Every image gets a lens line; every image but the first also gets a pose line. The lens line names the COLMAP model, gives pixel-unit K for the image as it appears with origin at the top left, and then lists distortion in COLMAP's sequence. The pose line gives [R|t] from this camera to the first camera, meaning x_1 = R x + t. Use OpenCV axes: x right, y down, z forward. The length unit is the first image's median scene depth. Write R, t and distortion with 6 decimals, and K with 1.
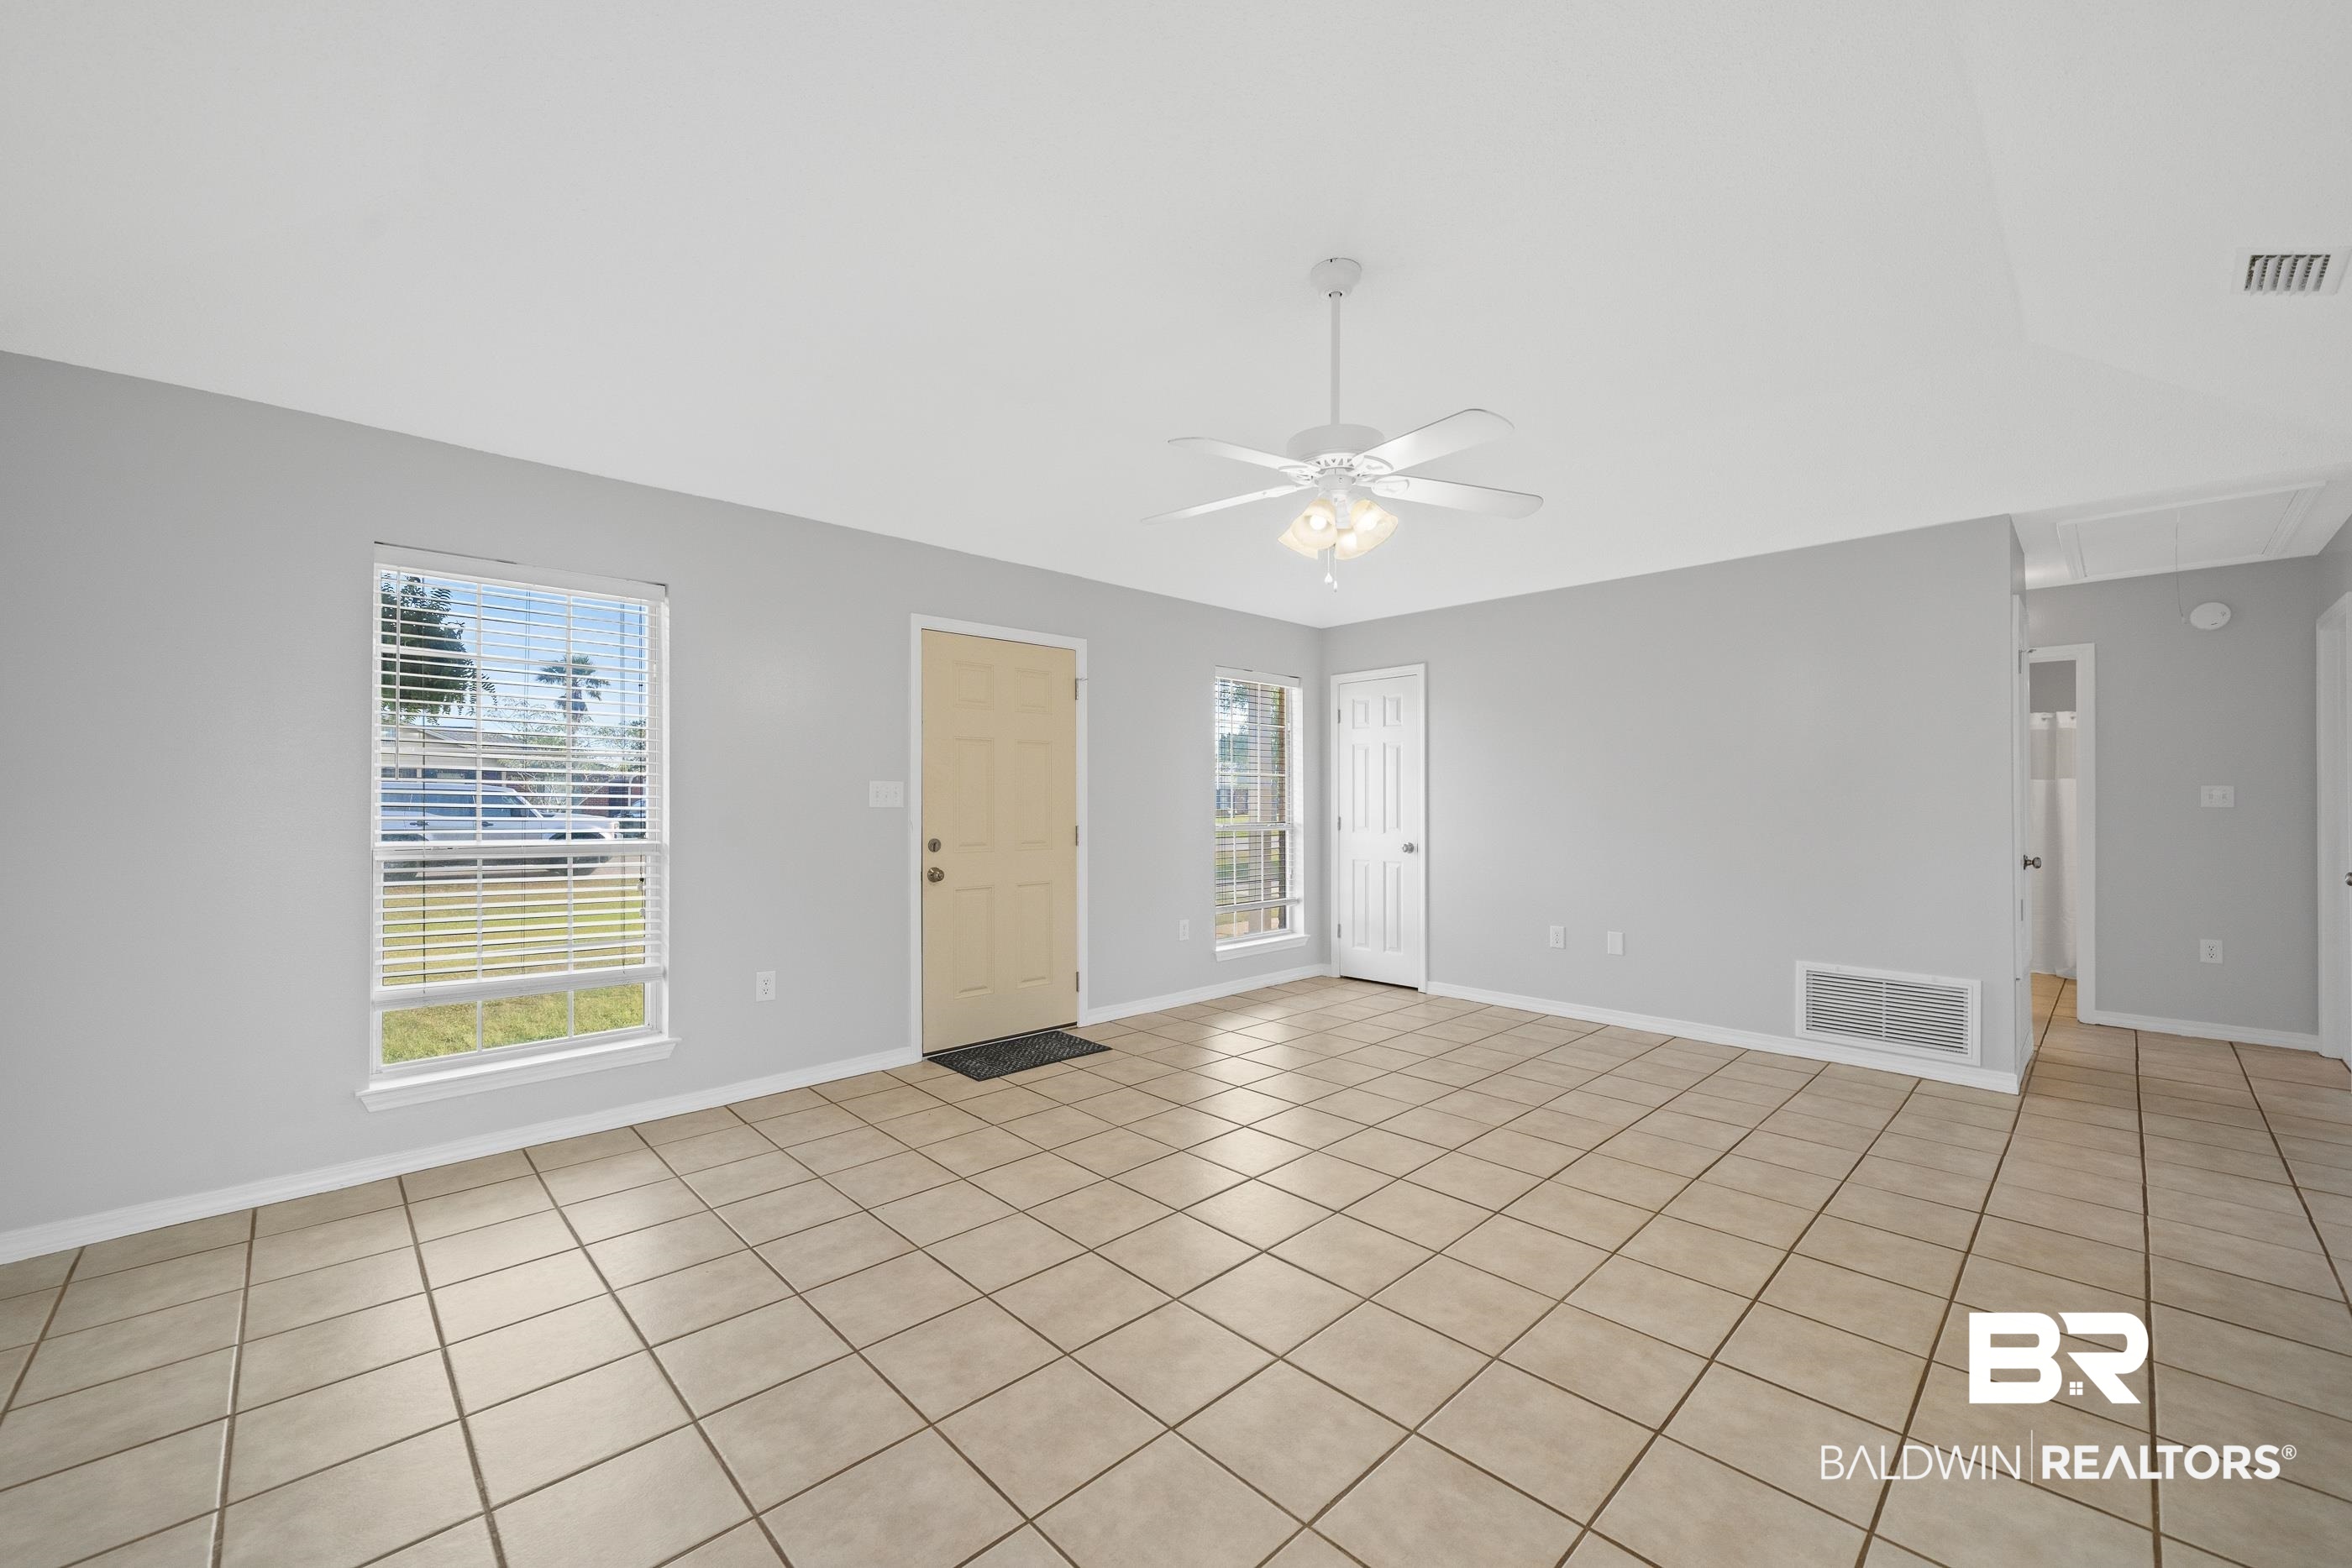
lens RADIAL K [[917.1, 0, 1183.3], [0, 917.1, 792.2], [0, 0, 1]] dist [-0.001259, -0.000328]
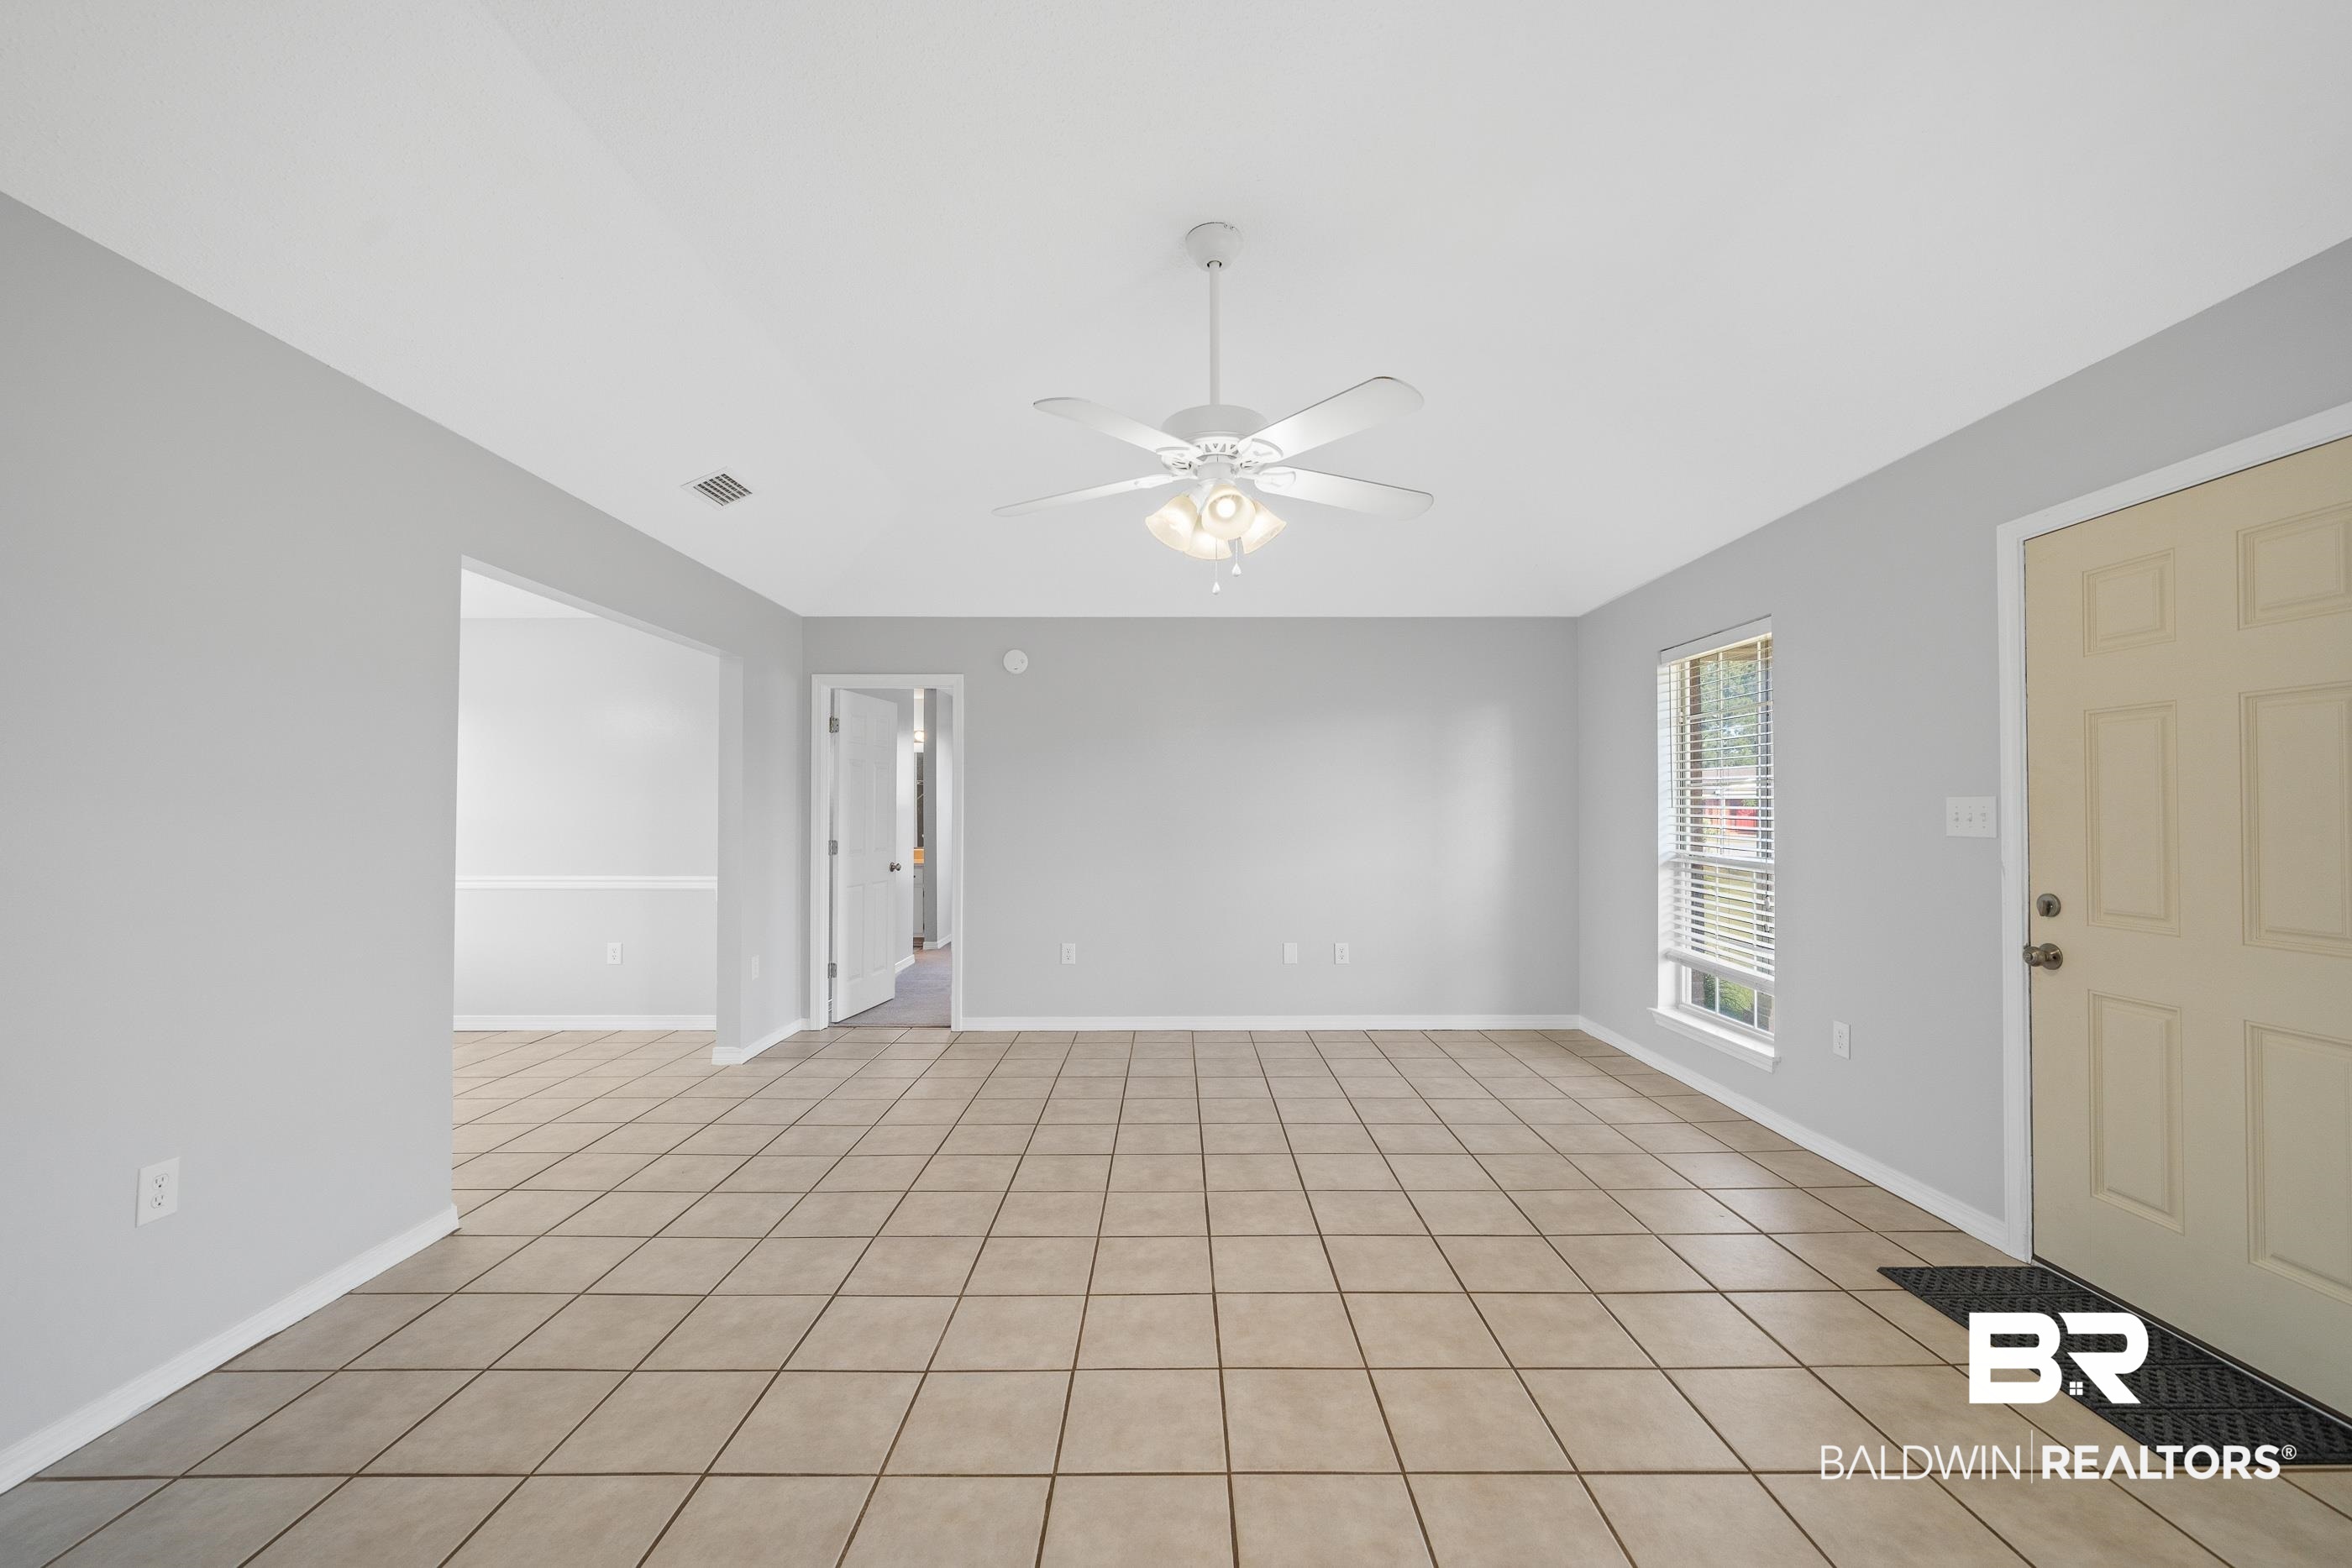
lens RADIAL K [[917.1, 0, 1173.9], [0, 917.1, 808.2], [0, 0, 1]] dist [-0.001259, -0.000328]
pose [[-0.697698, -0.004667, -0.716377, 0.559668], [0.007420, 0.999878, -0.013741, 0.000514], [0.716354, -0.014902, -0.697578, 1.072985]]
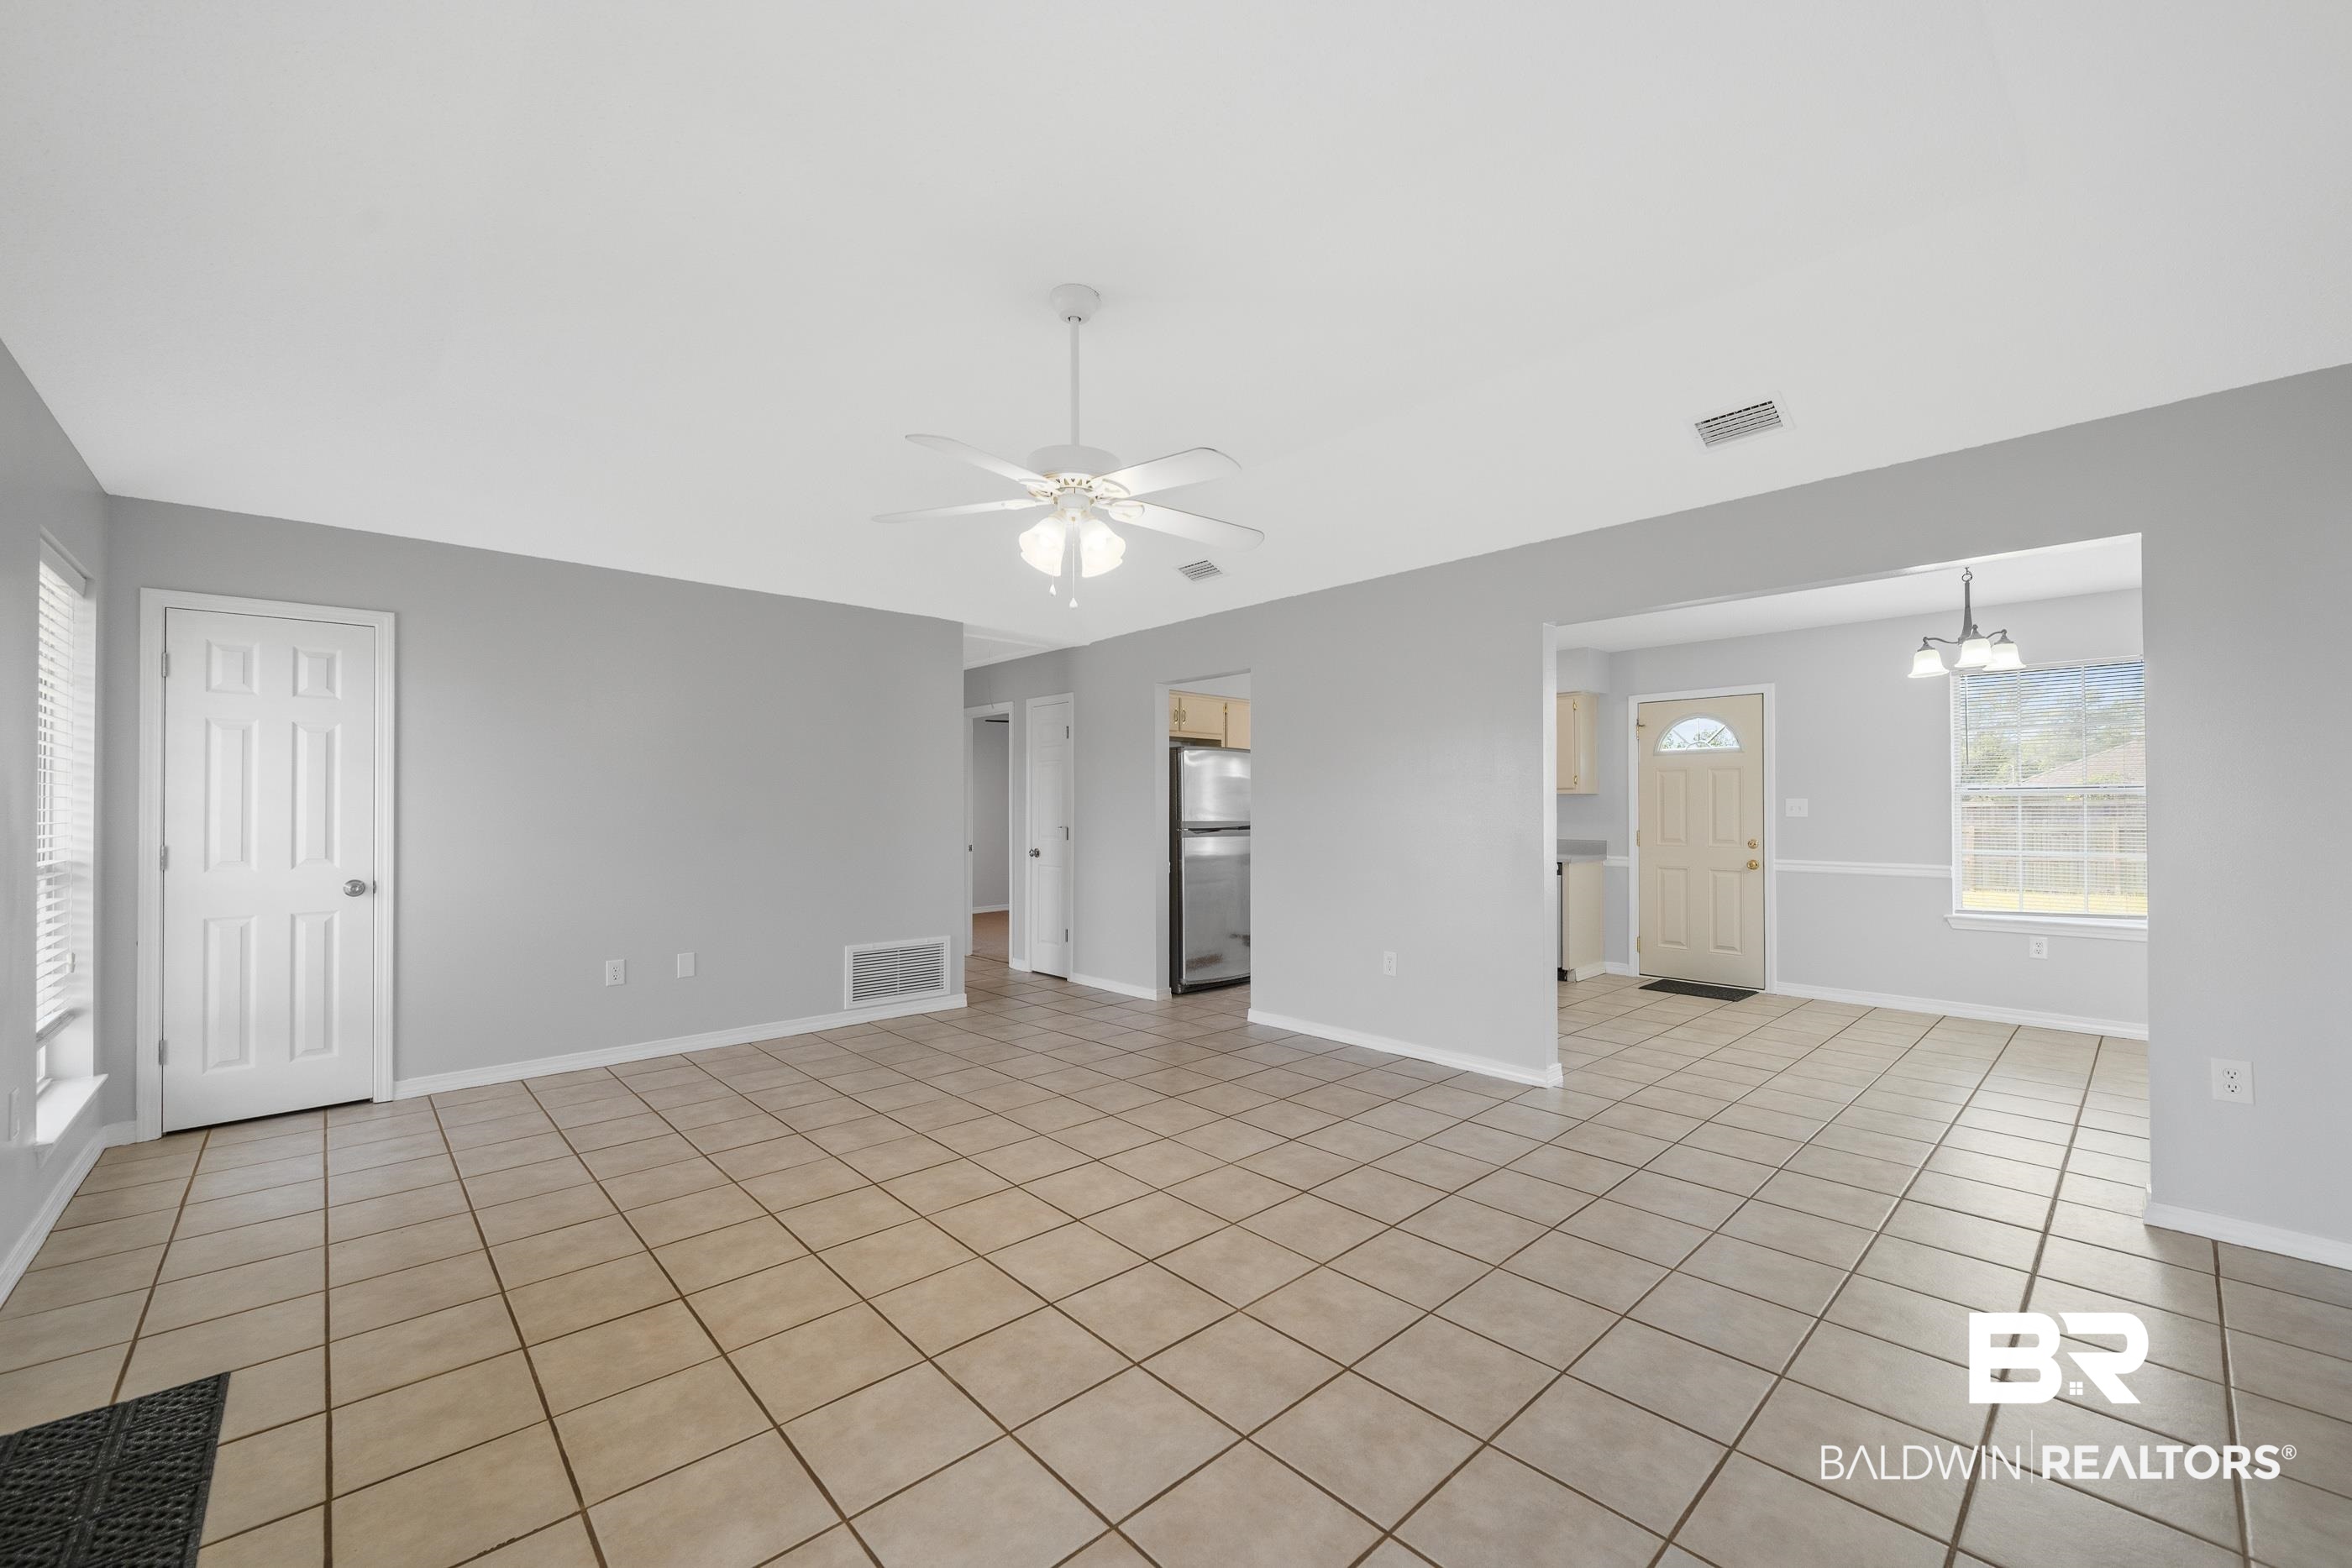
lens RADIAL K [[917.1, 0, 1174.2], [0, 917.1, 788.2], [0, 0, 1]] dist [-0.001259, -0.000328]
pose [[0.027427, 0.023549, 0.999346, -0.574025], [-0.005959, 0.999709, -0.023394, 0.002090], [-0.999606, -0.005313, 0.027559, 0.582948]]
